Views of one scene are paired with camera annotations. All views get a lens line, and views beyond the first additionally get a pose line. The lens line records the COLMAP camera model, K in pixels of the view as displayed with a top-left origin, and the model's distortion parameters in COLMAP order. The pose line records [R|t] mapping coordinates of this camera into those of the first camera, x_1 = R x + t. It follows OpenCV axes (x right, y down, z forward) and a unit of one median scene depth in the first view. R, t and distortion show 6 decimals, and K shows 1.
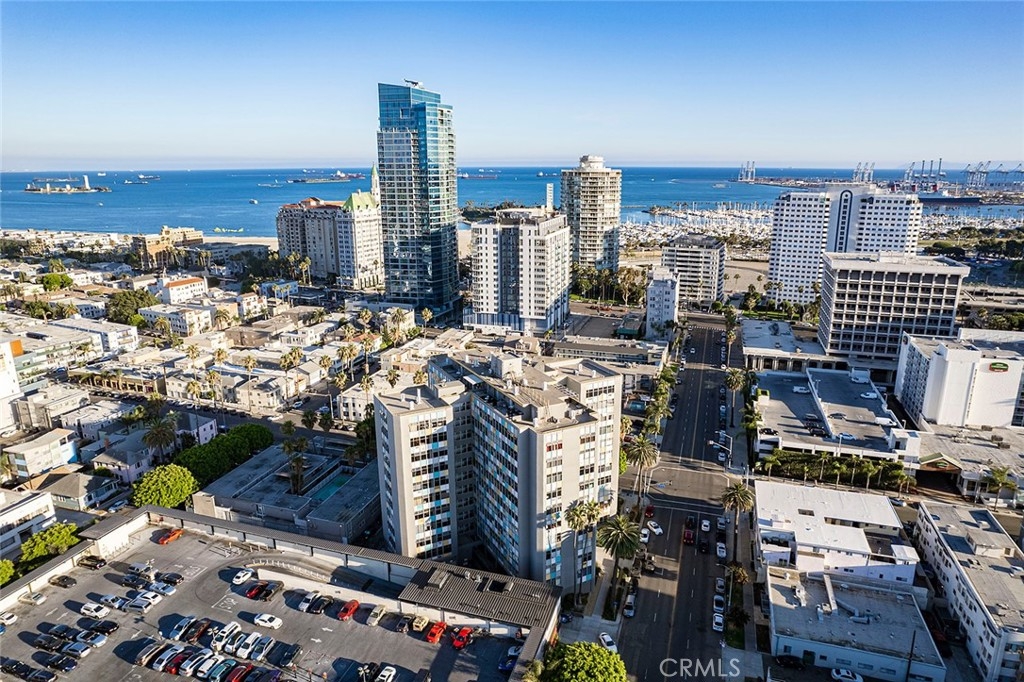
lens RADIAL K [[654.6, 0, 518.9], [0, 654.6, 324.0], [0, 0, 1]] dist [-0.075395, 0.070573]
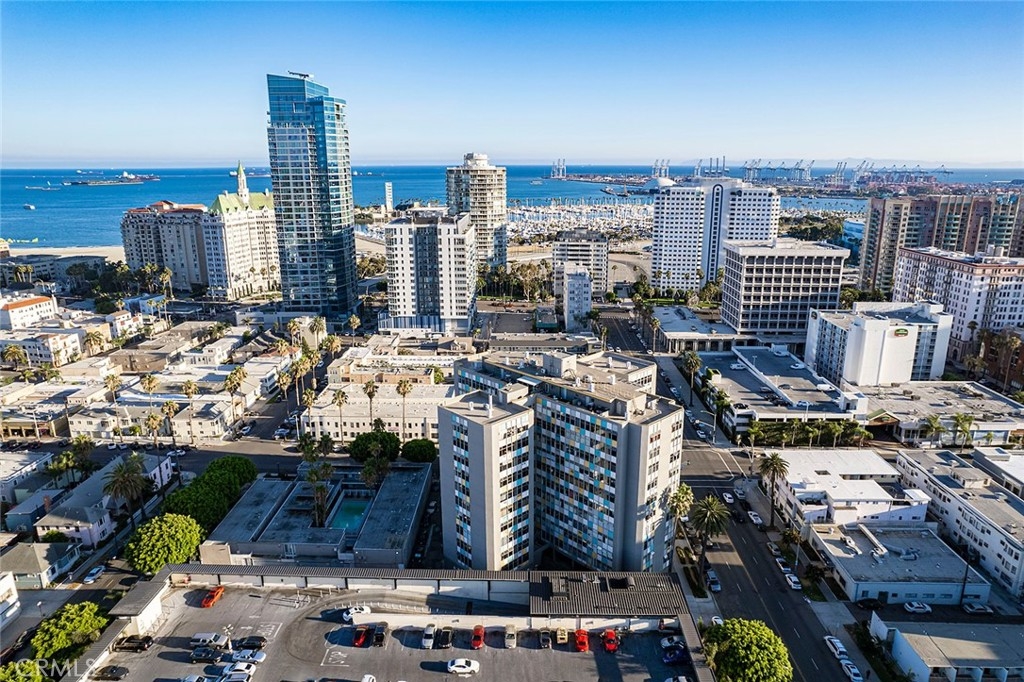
lens RADIAL K [[654.6, 0, 516.3], [0, 654.6, 323.8], [0, 0, 1]] dist [-0.075395, 0.070573]
pose [[0.960643, -0.066349, 0.269746, -0.237378], [0.065876, 0.997769, 0.010813, -0.008166], [-0.269861, 0.007382, 0.962871, 0.045006]]
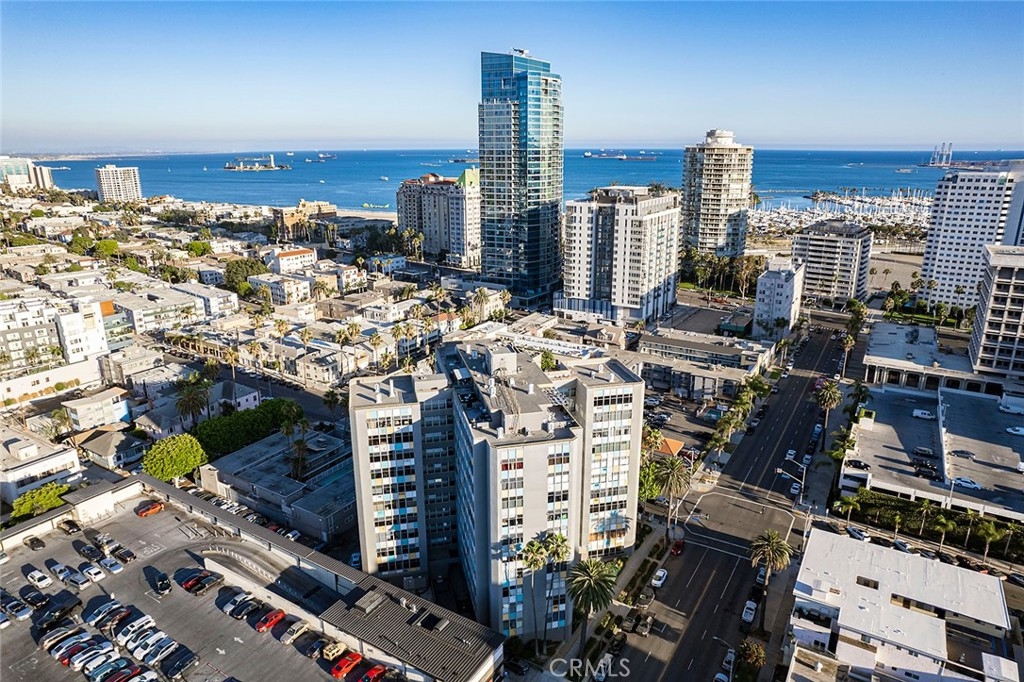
lens RADIAL K [[654.6, 0, 521.7], [0, 654.6, 330.1], [0, 0, 1]] dist [-0.075395, 0.070573]
pose [[0.971451, 0.064001, -0.228443, 0.138505], [-0.055956, 0.997569, 0.041530, -0.008955], [0.230545, -0.027562, 0.972671, 0.121376]]
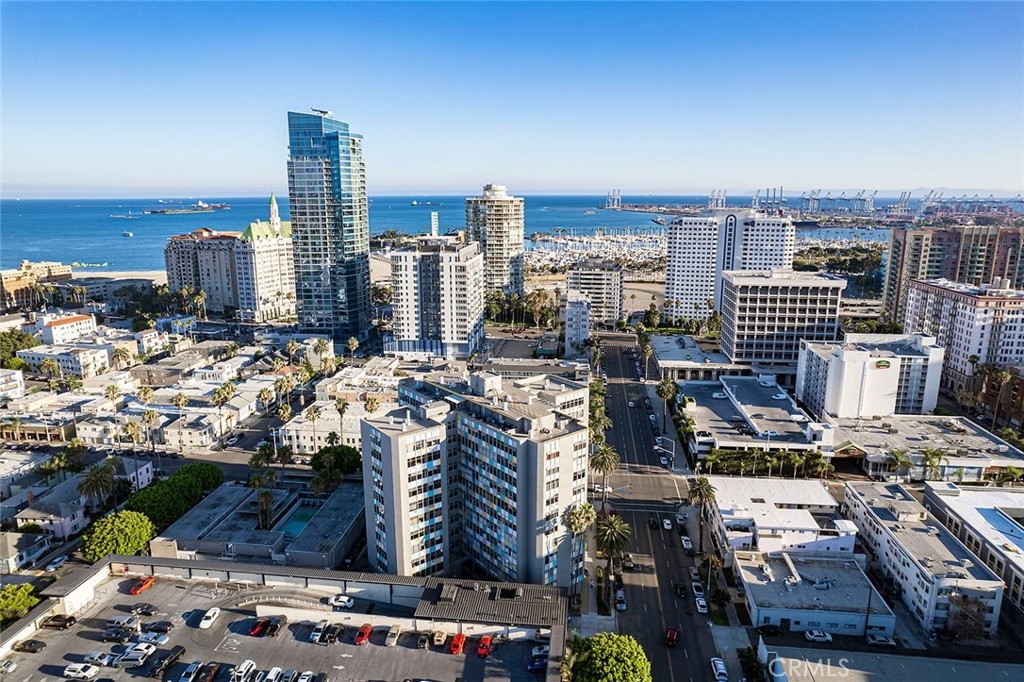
lens RADIAL K [[654.6, 0, 518.4], [0, 654.6, 323.1], [0, 0, 1]] dist [-0.075395, 0.070573]
pose [[0.981652, -0.037681, 0.186919, -0.108835], [0.045755, 0.998188, -0.039068, 0.006904], [-0.185108, 0.046904, 0.981598, -0.025392]]
